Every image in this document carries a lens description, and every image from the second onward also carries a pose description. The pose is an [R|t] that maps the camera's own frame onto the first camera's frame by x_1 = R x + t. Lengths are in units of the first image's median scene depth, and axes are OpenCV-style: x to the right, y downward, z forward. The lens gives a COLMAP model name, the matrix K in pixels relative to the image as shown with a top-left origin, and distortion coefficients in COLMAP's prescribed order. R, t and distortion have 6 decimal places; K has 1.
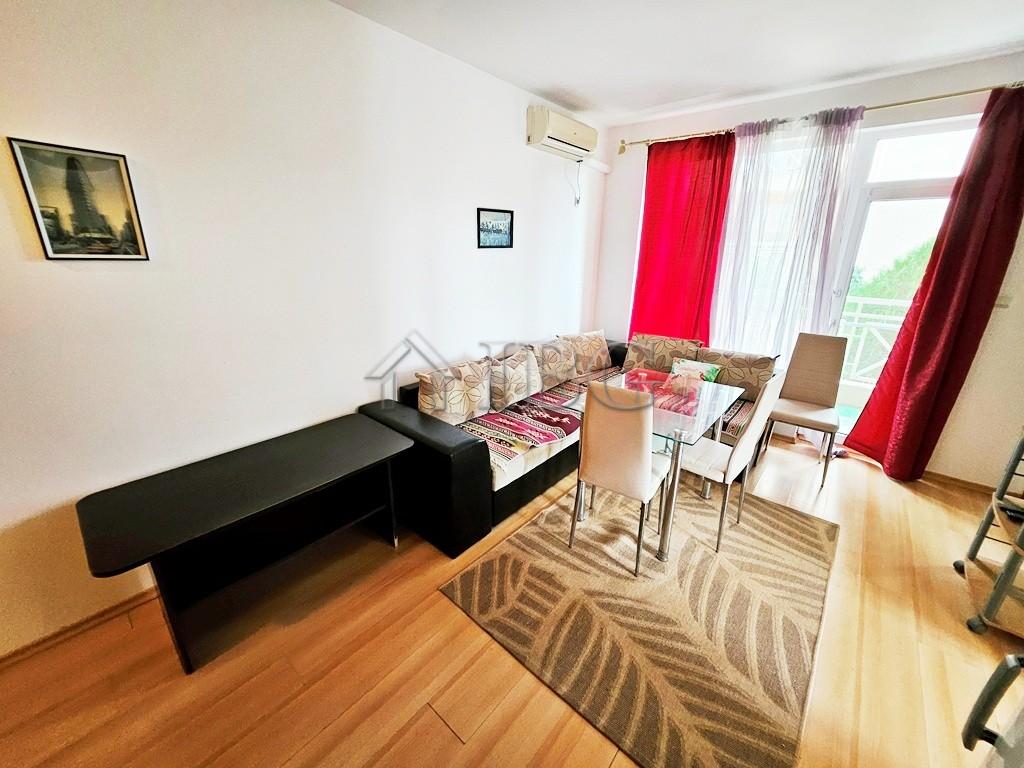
lens RADIAL K [[404.6, 0, 506.1], [0, 404.6, 377.2], [0, 0, 1]] dist [-0.001393, 0.000392]
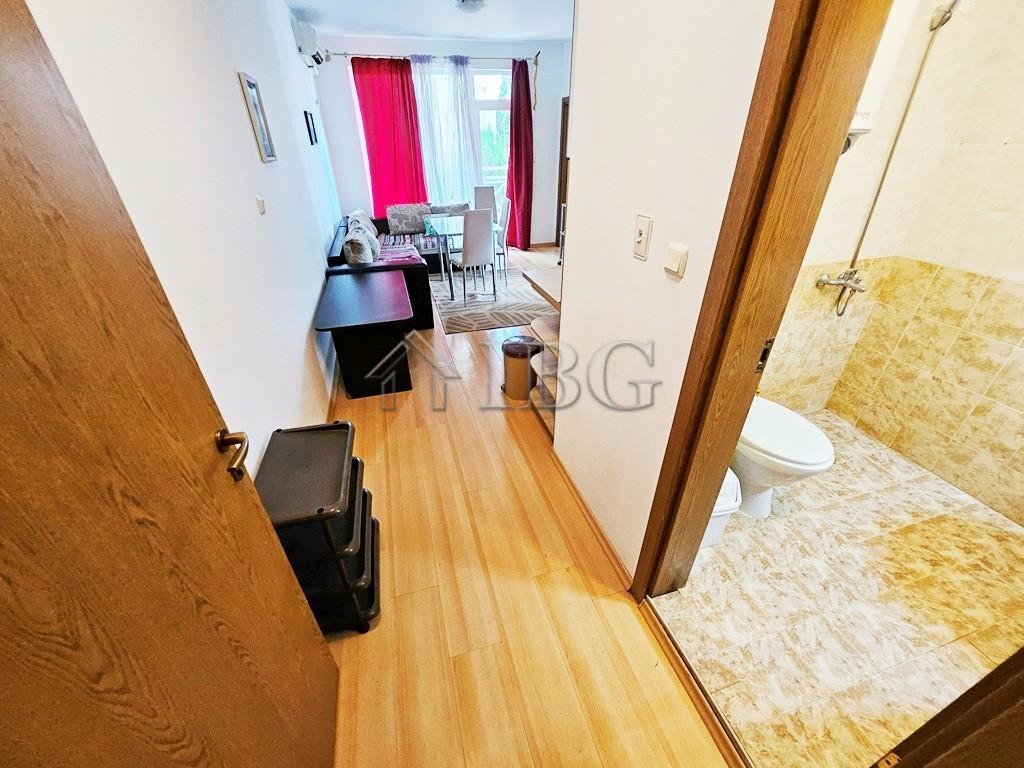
lens RADIAL K [[404.6, 0, 504.5], [0, 404.6, 383.1], [0, 0, 1]] dist [-0.001393, 0.000392]
pose [[0.546049, -0.453567, 0.704349, -1.139382], [0.277684, 0.891222, 0.358630, 0.081085], [-0.790394, -0.000243, 0.612599, -0.330978]]
